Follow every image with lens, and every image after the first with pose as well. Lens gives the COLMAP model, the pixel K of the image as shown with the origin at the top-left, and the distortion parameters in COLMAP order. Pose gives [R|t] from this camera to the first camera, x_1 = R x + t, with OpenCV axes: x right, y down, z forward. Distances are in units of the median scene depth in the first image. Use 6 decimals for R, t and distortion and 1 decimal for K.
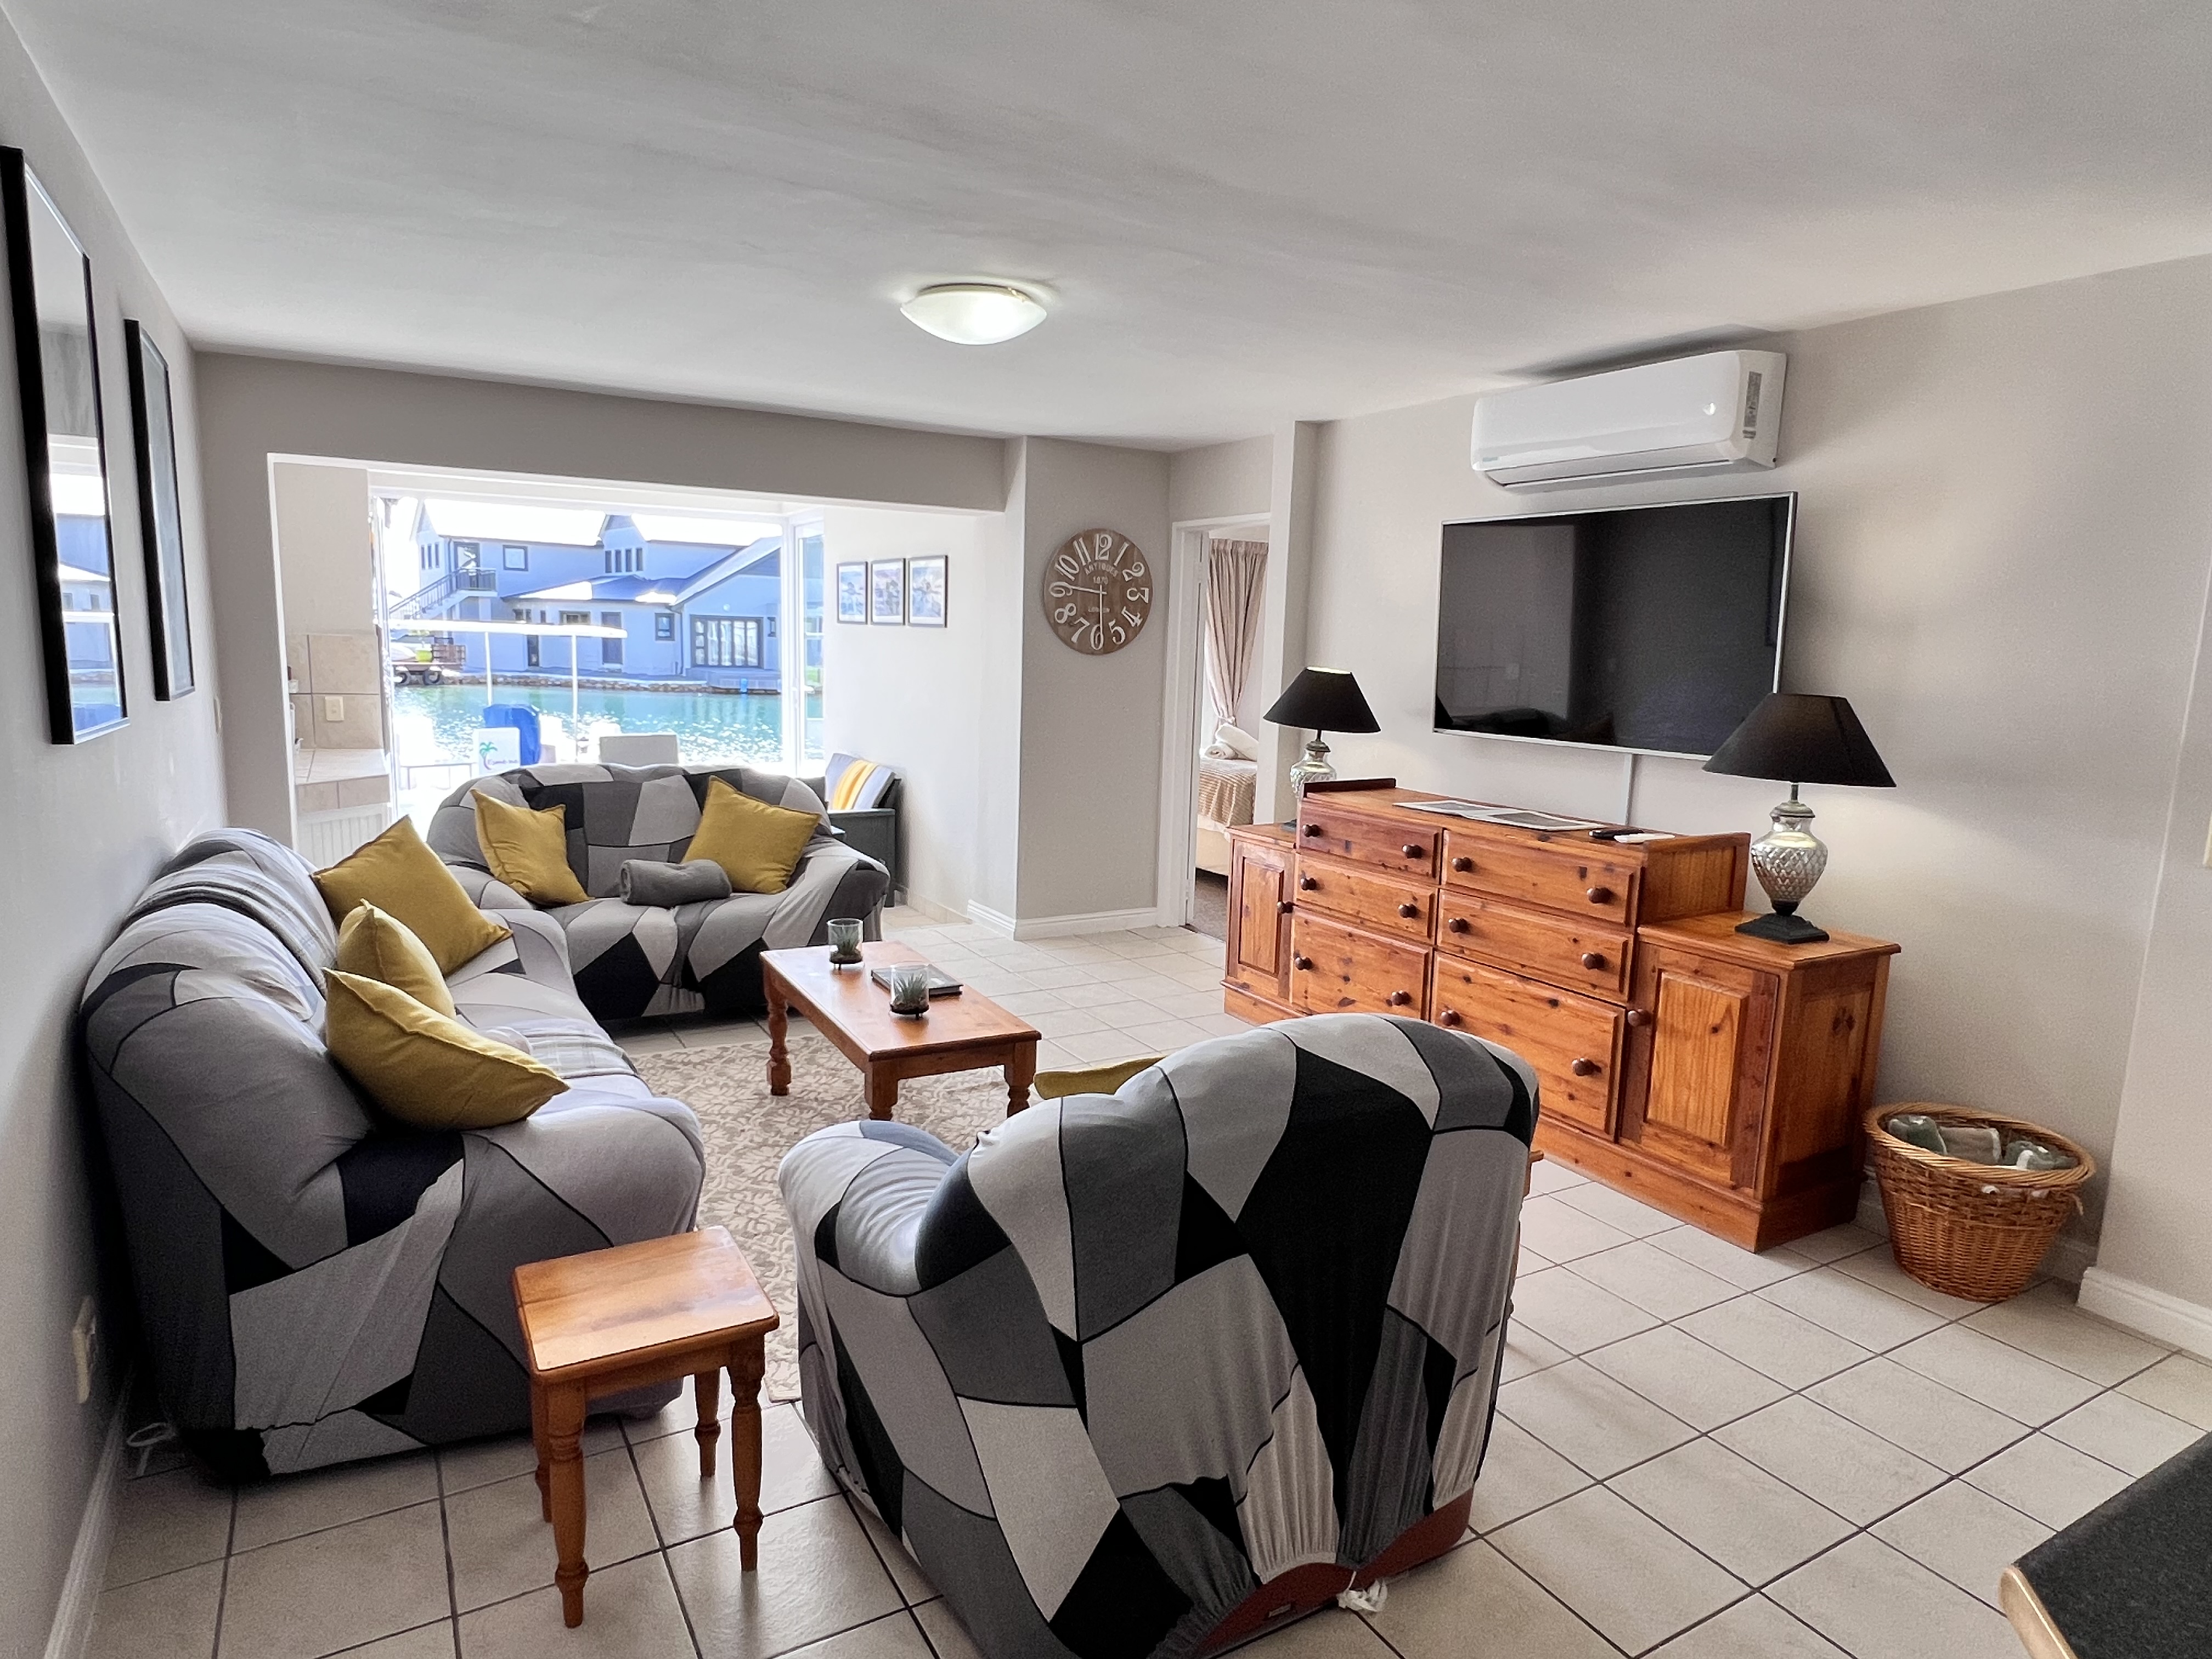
lens RADIAL K [[1281.1, 0, 1097.4], [0, 1281.1, 839.7], [0, 0, 1]] dist [0.001800, 0.000630]
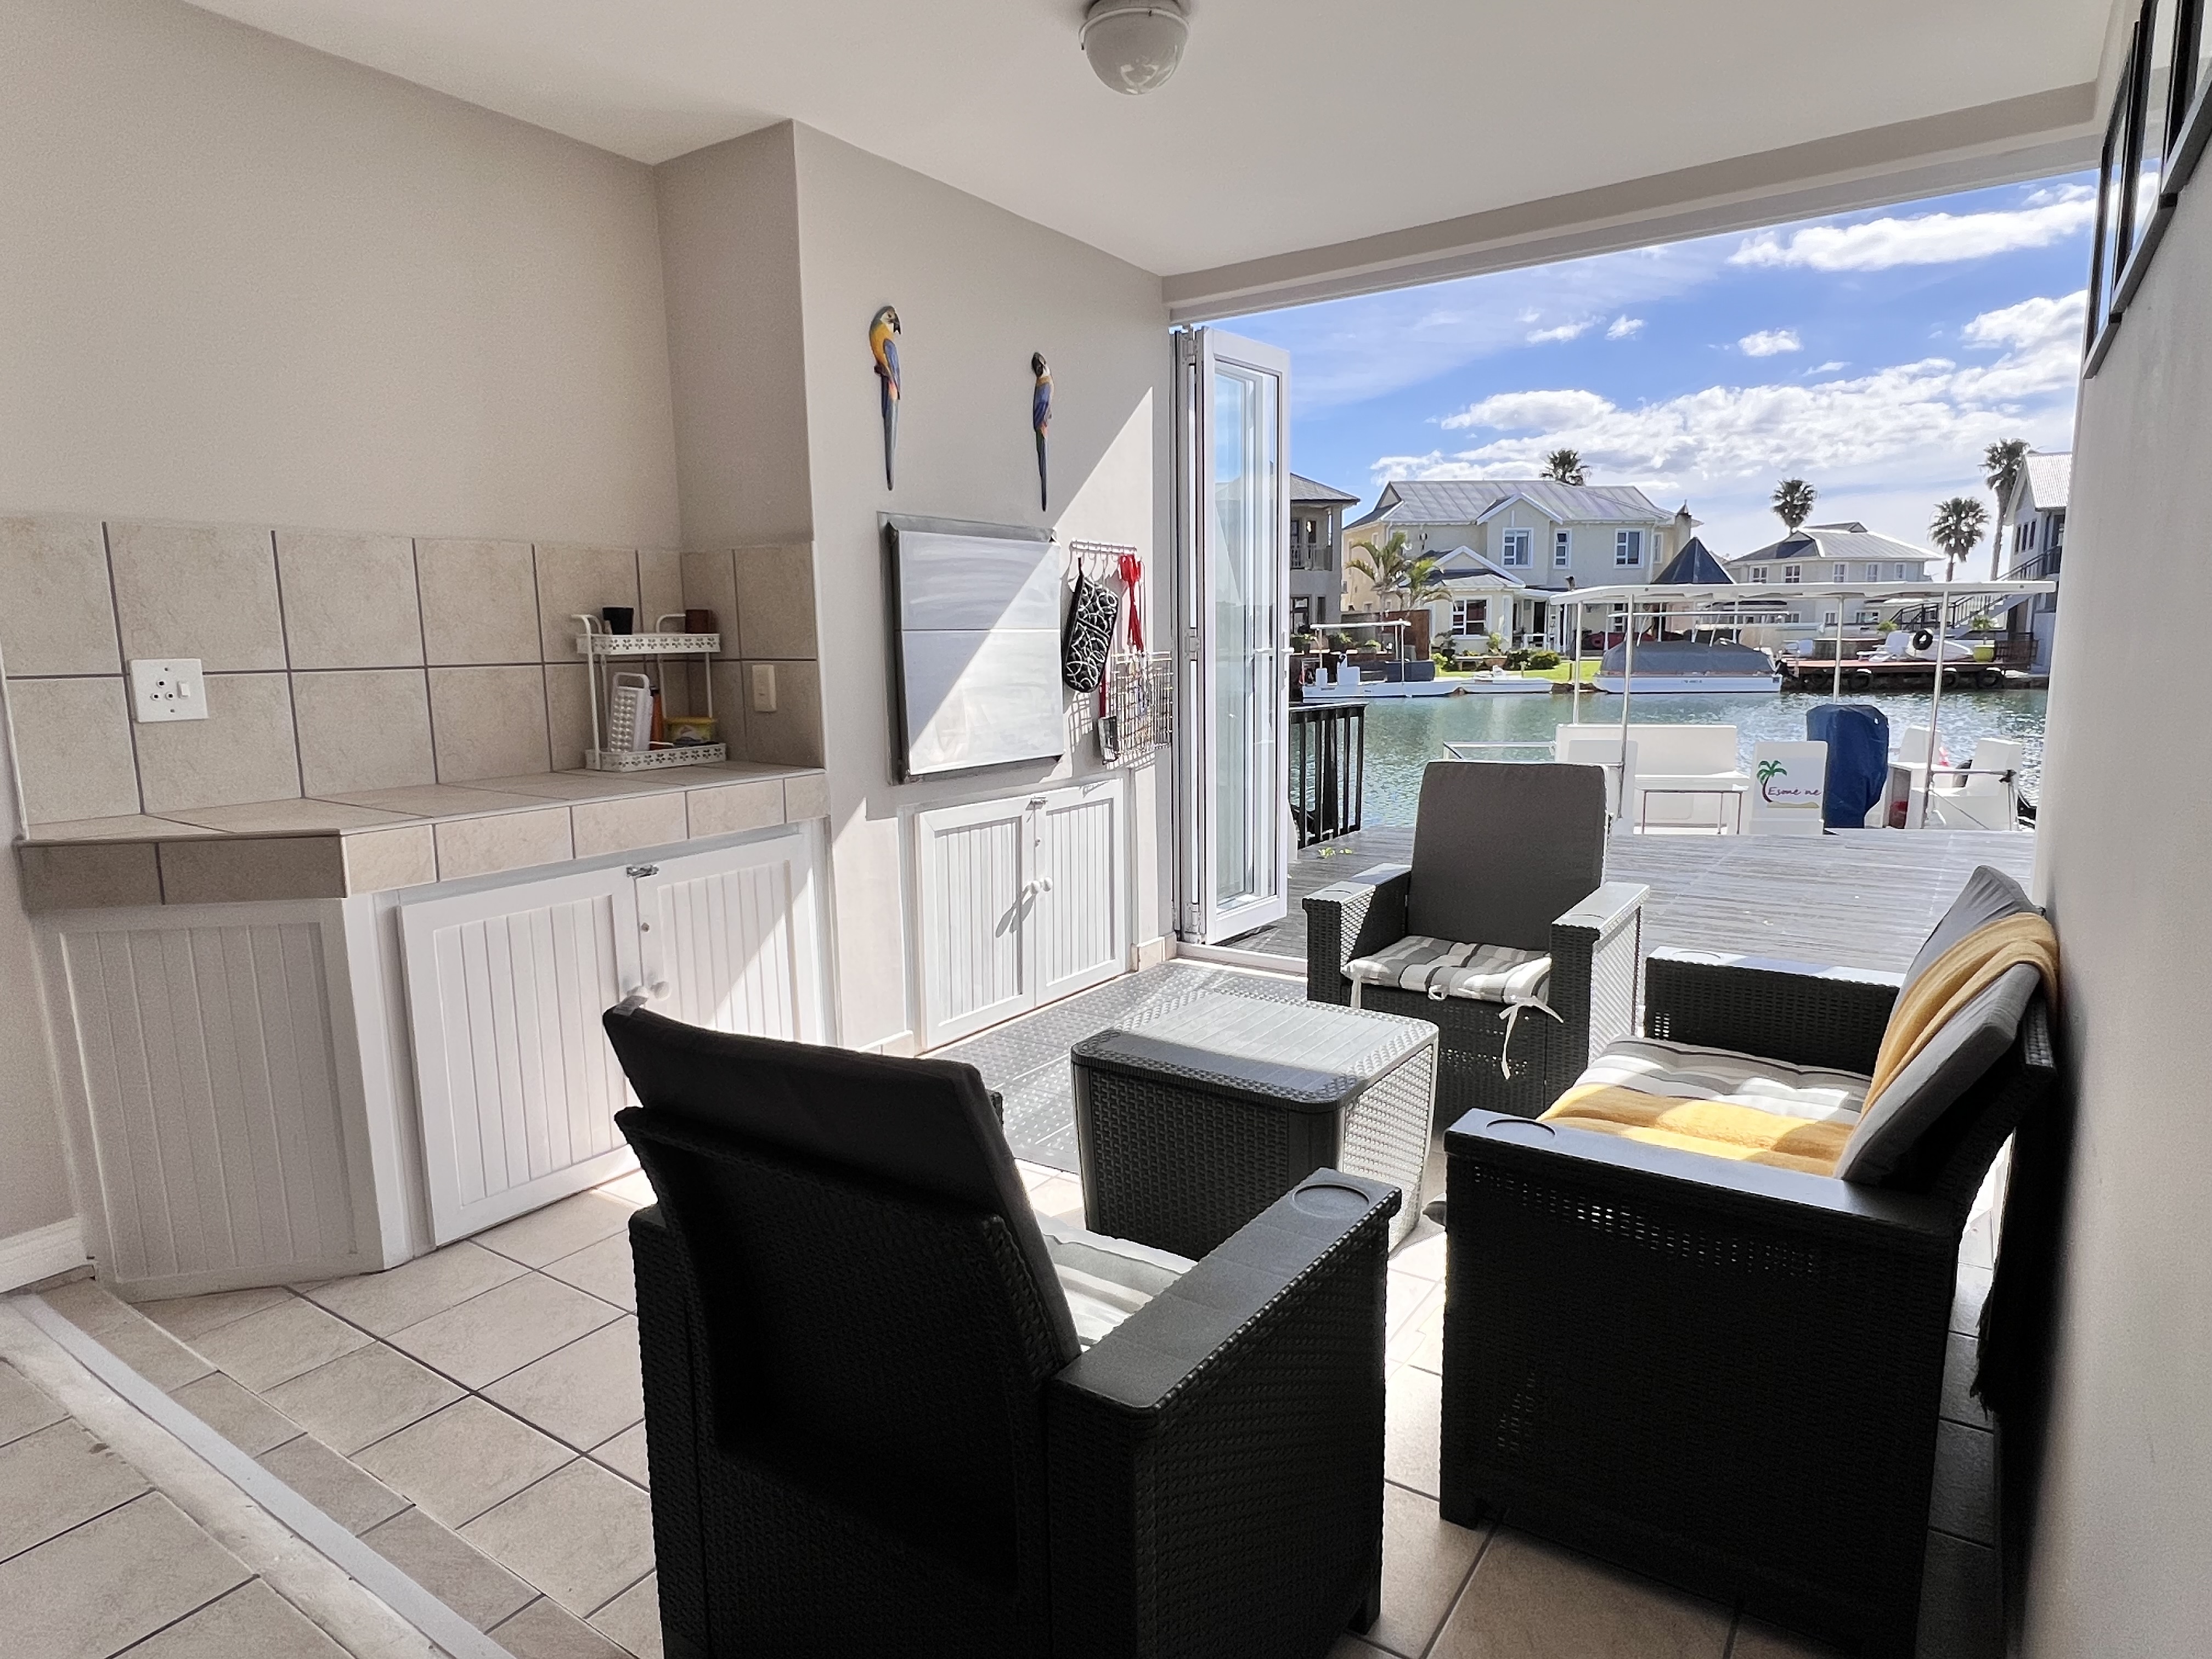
lens RADIAL K [[1281.1, 0, 1101.1], [0, 1281.1, 845.8], [0, 0, 1]] dist [0.001800, 0.000630]
pose [[0.430567, 0.105434, -0.896379, -0.007020], [-0.107018, 0.992111, 0.065289, -0.010926], [0.896191, 0.067818, 0.438454, 0.112635]]
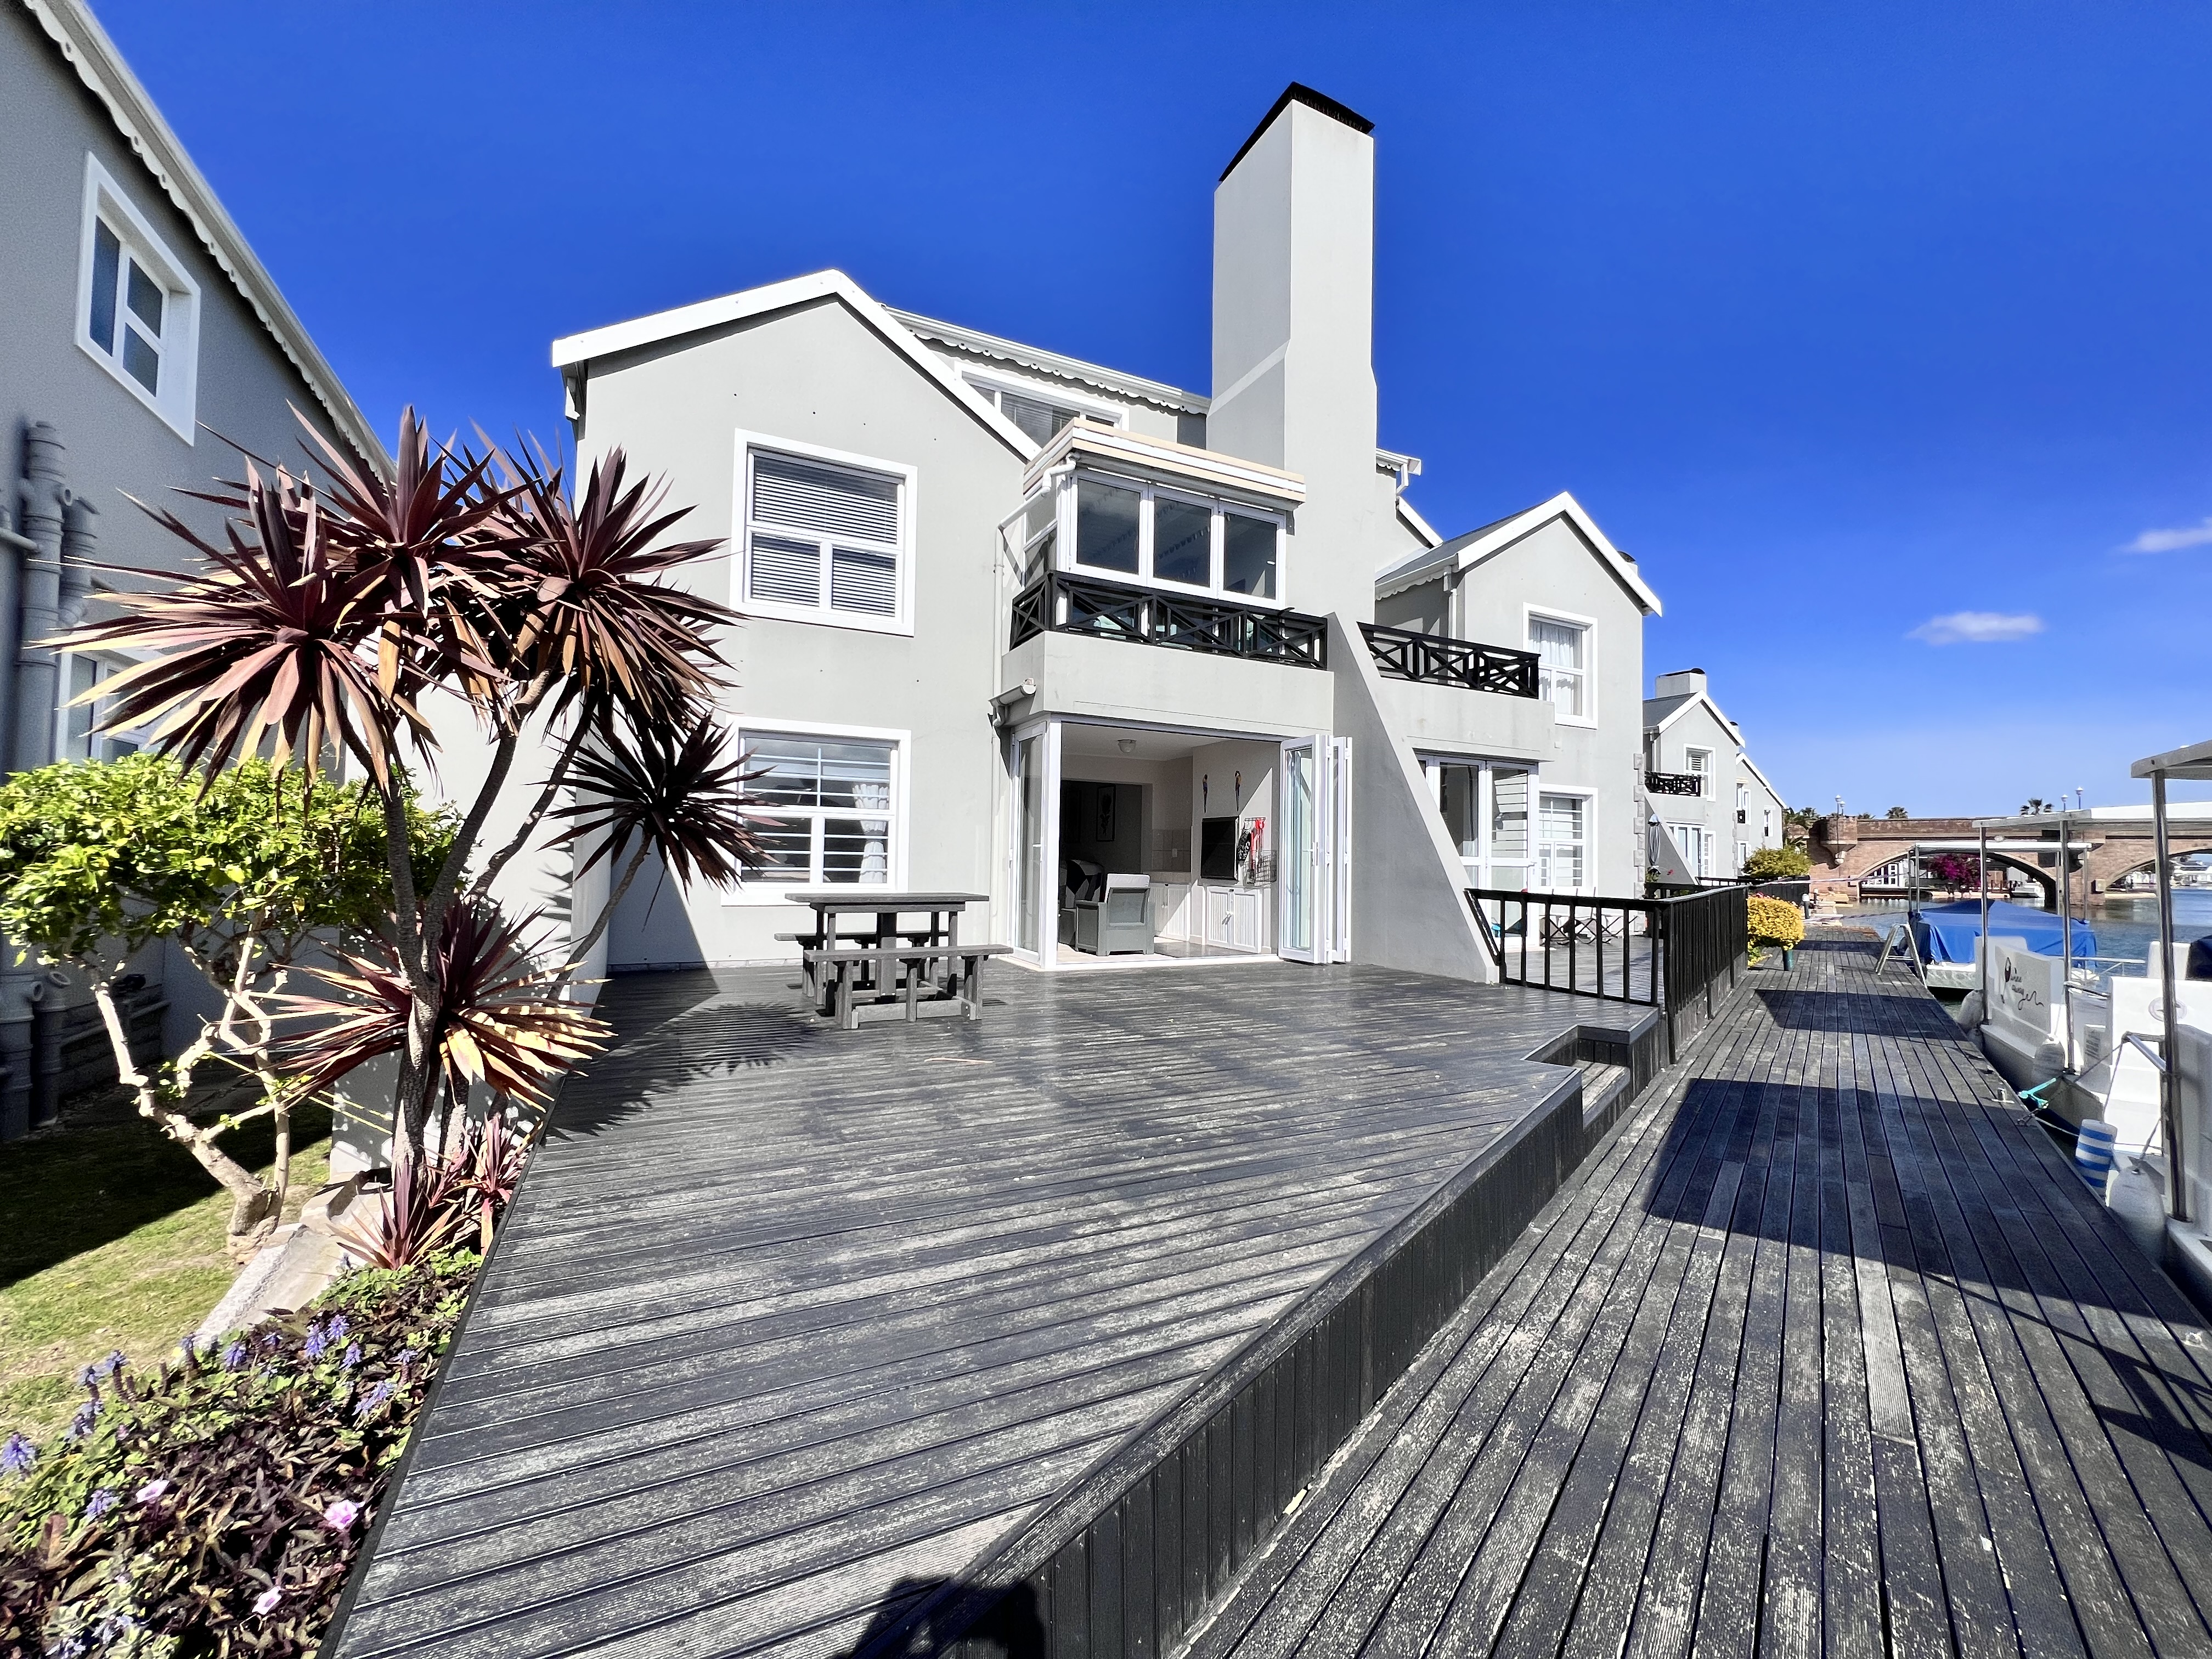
lens RADIAL K [[880.3, 0, 1106.7], [0, 880.3, 831.4], [0, 0, 1]] dist [-0.000150, 0.000689]
pose [[-0.997224, -0.040576, 0.062429, -0.063871], [-0.032742, 0.992021, 0.121750, -0.043940], [-0.066871, 0.119368, -0.990596, 0.336985]]
